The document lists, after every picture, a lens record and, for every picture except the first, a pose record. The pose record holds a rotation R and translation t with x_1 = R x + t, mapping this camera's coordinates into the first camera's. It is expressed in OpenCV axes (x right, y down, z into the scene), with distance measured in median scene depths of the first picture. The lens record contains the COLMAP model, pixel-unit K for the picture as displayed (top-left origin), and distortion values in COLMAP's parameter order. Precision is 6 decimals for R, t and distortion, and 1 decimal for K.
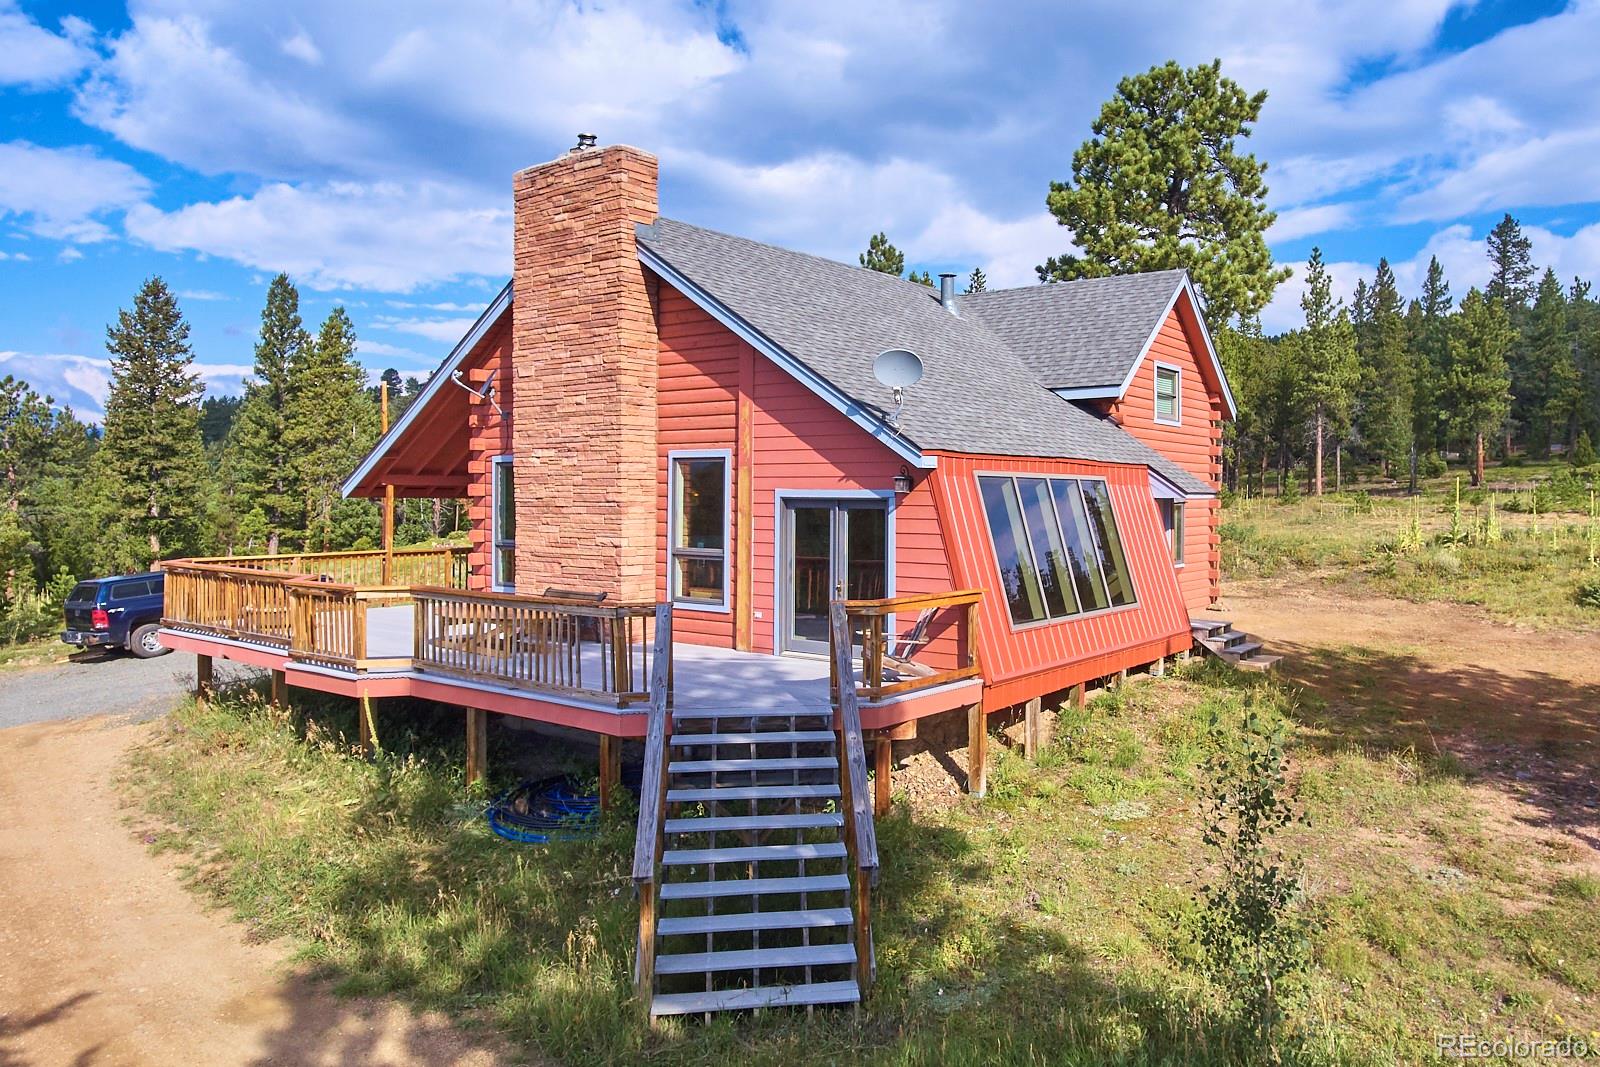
lens RADIAL K [[1071.4, 0, 801.4], [0, 1071.4, 520.5], [0, 0, 1]] dist [-0.006847, -0.000637]
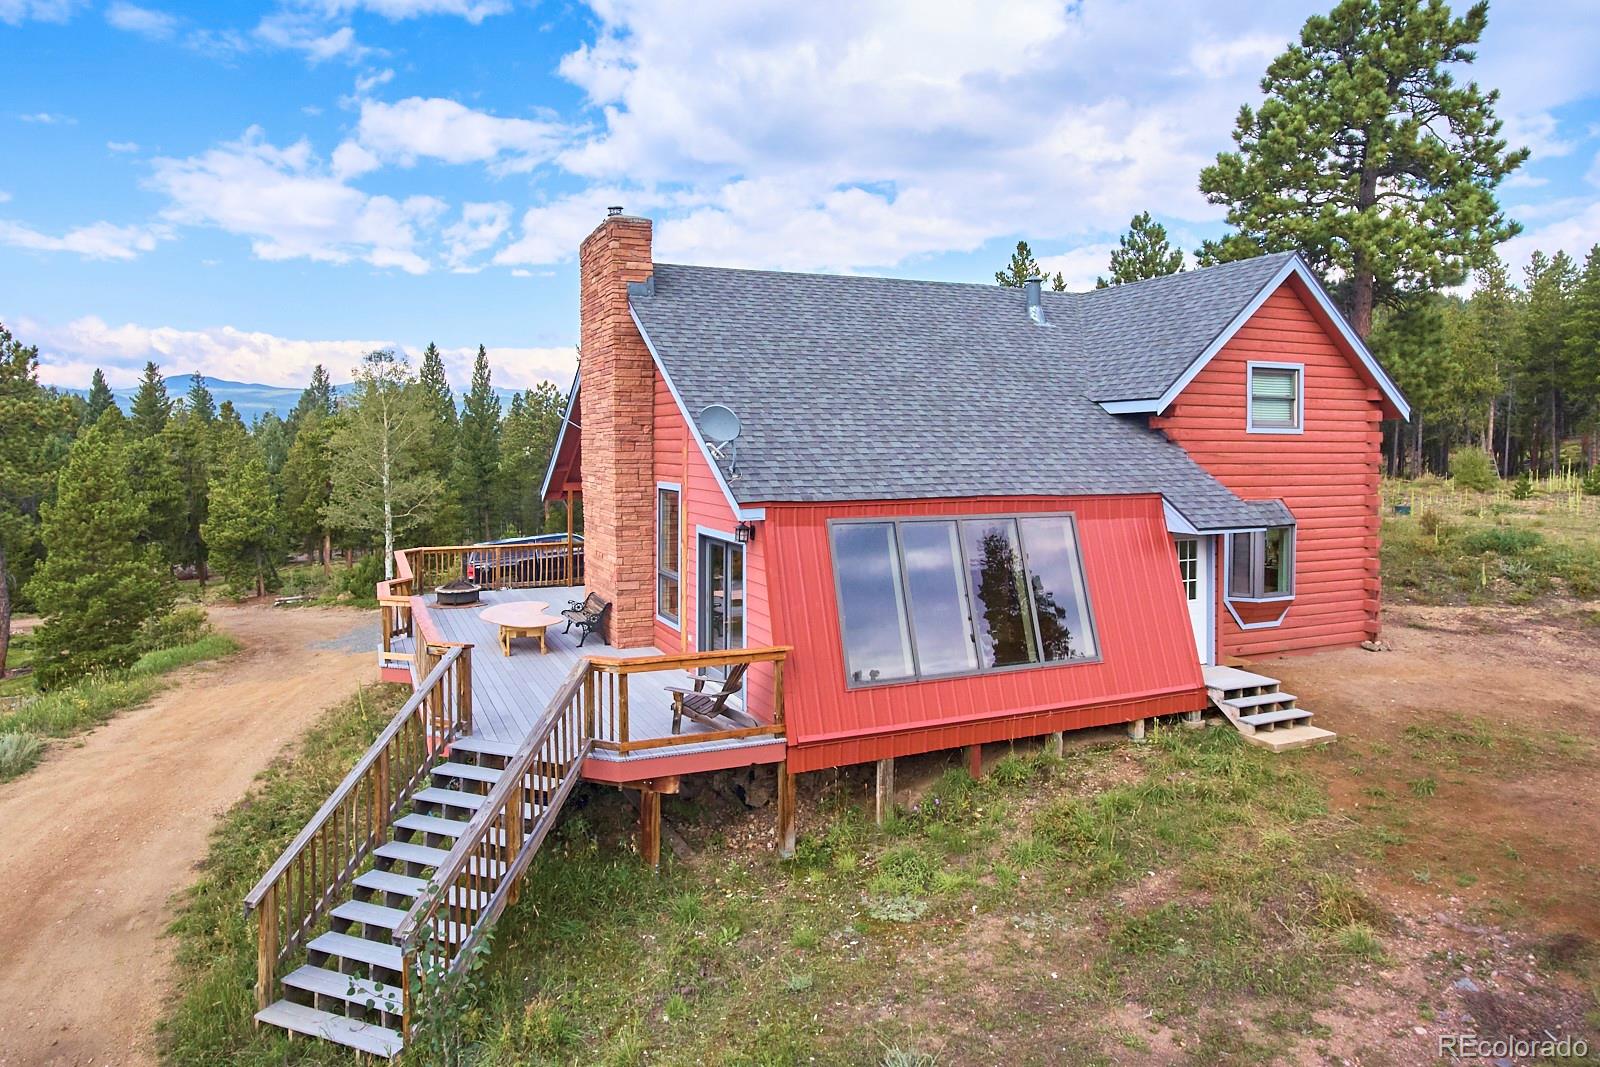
lens RADIAL K [[926.8, 0, 789.6], [0, 926.8, 479.2], [0, 0, 1]] dist [0.004412, 0.001705]
pose [[0.882171, 0.008491, -0.470852, 0.347244], [-0.001372, 0.999880, 0.015461, -0.063100], [0.470927, -0.012993, 0.882077, 0.156300]]
